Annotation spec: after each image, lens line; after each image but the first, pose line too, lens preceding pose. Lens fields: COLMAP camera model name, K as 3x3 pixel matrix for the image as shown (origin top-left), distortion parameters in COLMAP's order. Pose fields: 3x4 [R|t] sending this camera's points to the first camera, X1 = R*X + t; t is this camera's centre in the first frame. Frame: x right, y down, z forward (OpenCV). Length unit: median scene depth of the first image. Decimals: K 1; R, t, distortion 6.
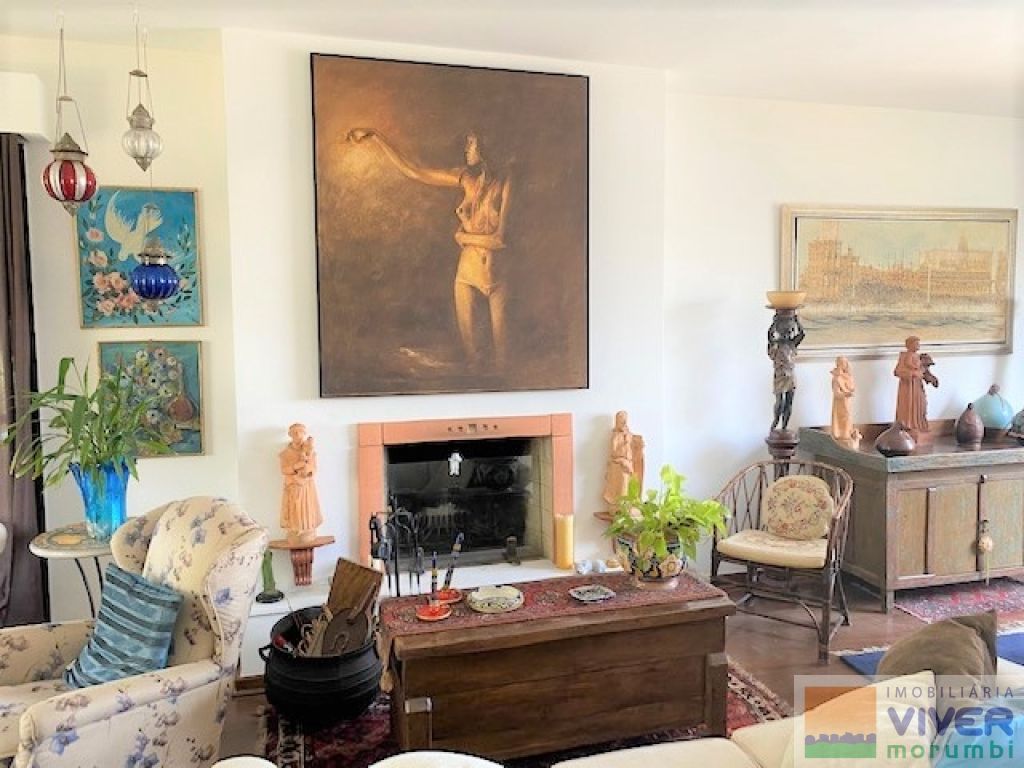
lens RADIAL K [[794.9, 0, 514.7], [0, 794.9, 384.0], [0, 0, 1]] dist [0.256079, -0.514006]
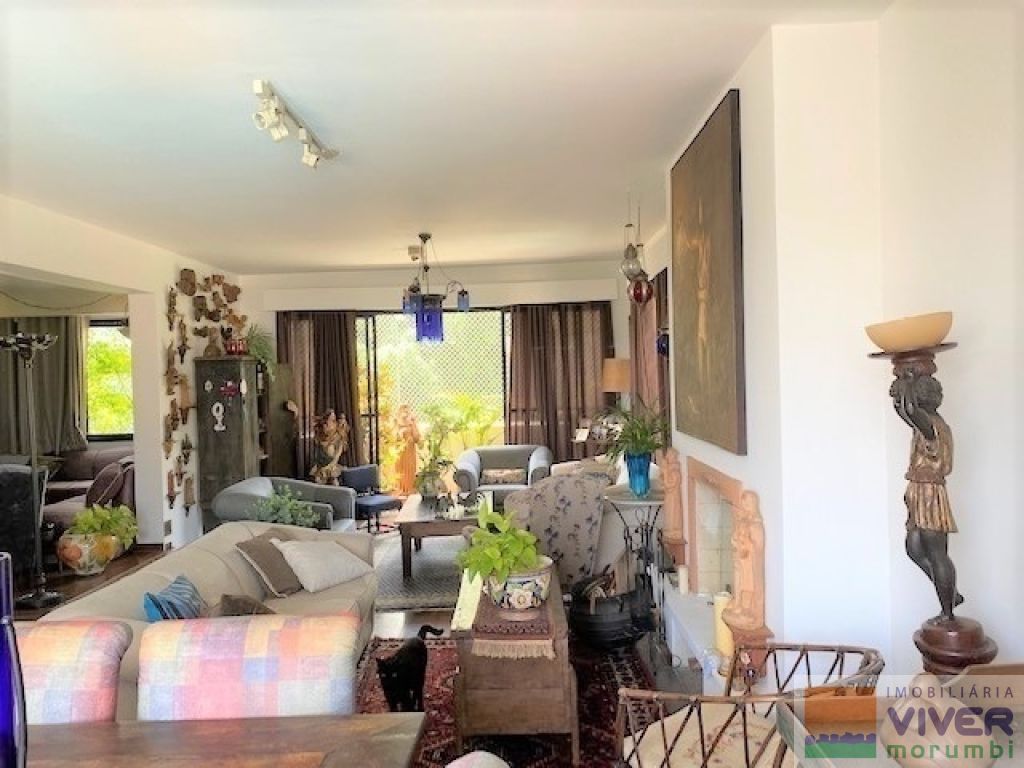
lens RADIAL K [[794.9, 0, 515.1], [0, 794.9, 377.0], [0, 0, 1]] dist [0.090747, -0.097981]
pose [[-0.281161, 0.032835, -0.959099, 0.765240], [-0.031322, 0.998568, 0.043368, -0.084343], [0.959149, 0.042234, -0.279730, 0.795311]]
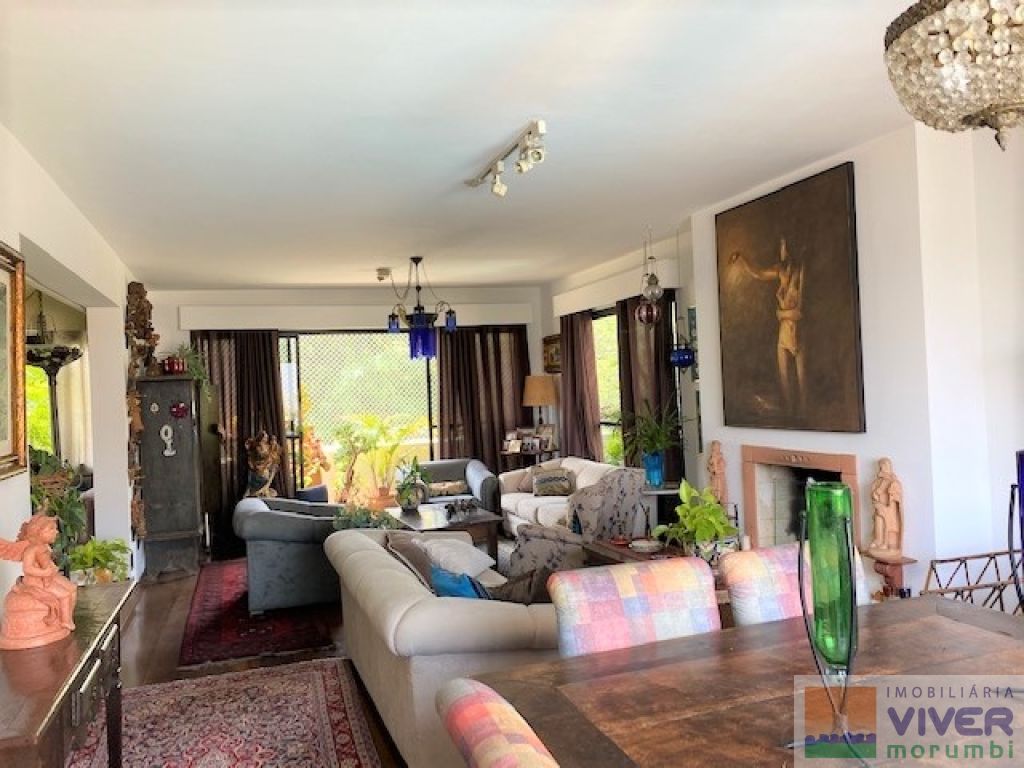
lens RADIAL K [[794.9, 0, 514.7], [0, 794.9, 384.0], [0, 0, 1]] dist [0.256079, -0.514006]
pose [[0.038181, 0.007811, -0.999240, 0.958751], [-0.022628, 0.999720, 0.006950, -0.048501], [0.999015, 0.022346, 0.038347, 0.379340]]
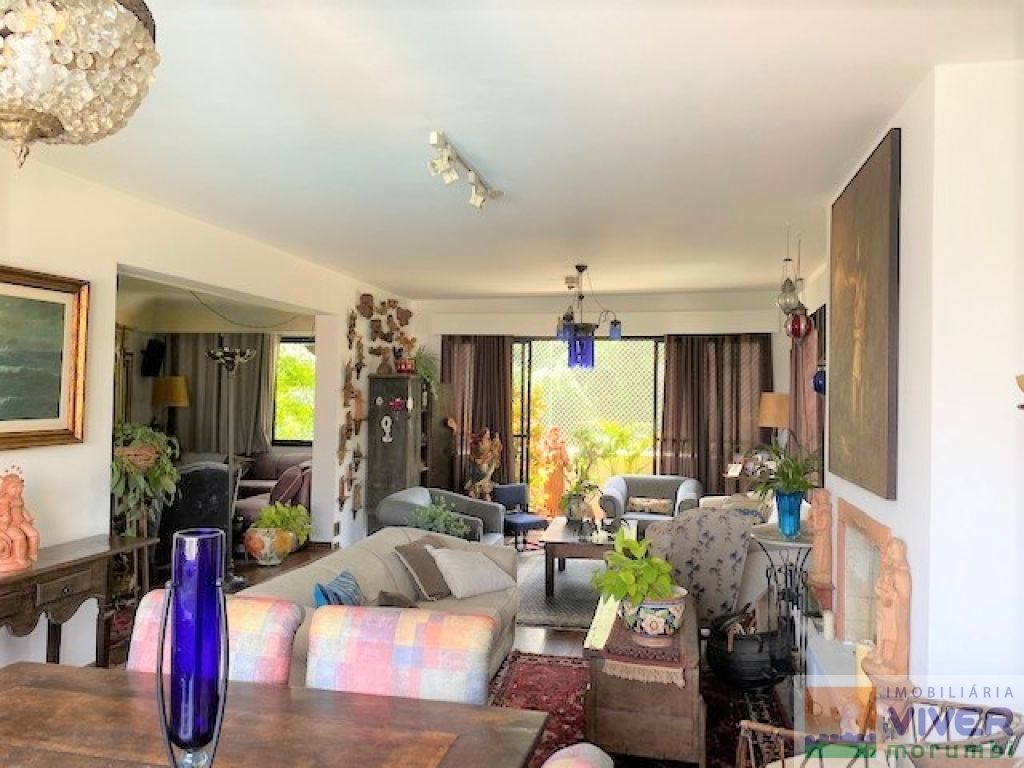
lens RADIAL K [[794.9, 0, 514.7], [0, 794.9, 384.0], [0, 0, 1]] dist [0.256079, -0.514006]
pose [[-0.465190, -0.004826, -0.885198, 0.810801], [-0.071106, 0.996958, 0.031932, -0.091337], [0.882350, 0.077797, -0.464118, 0.830699]]
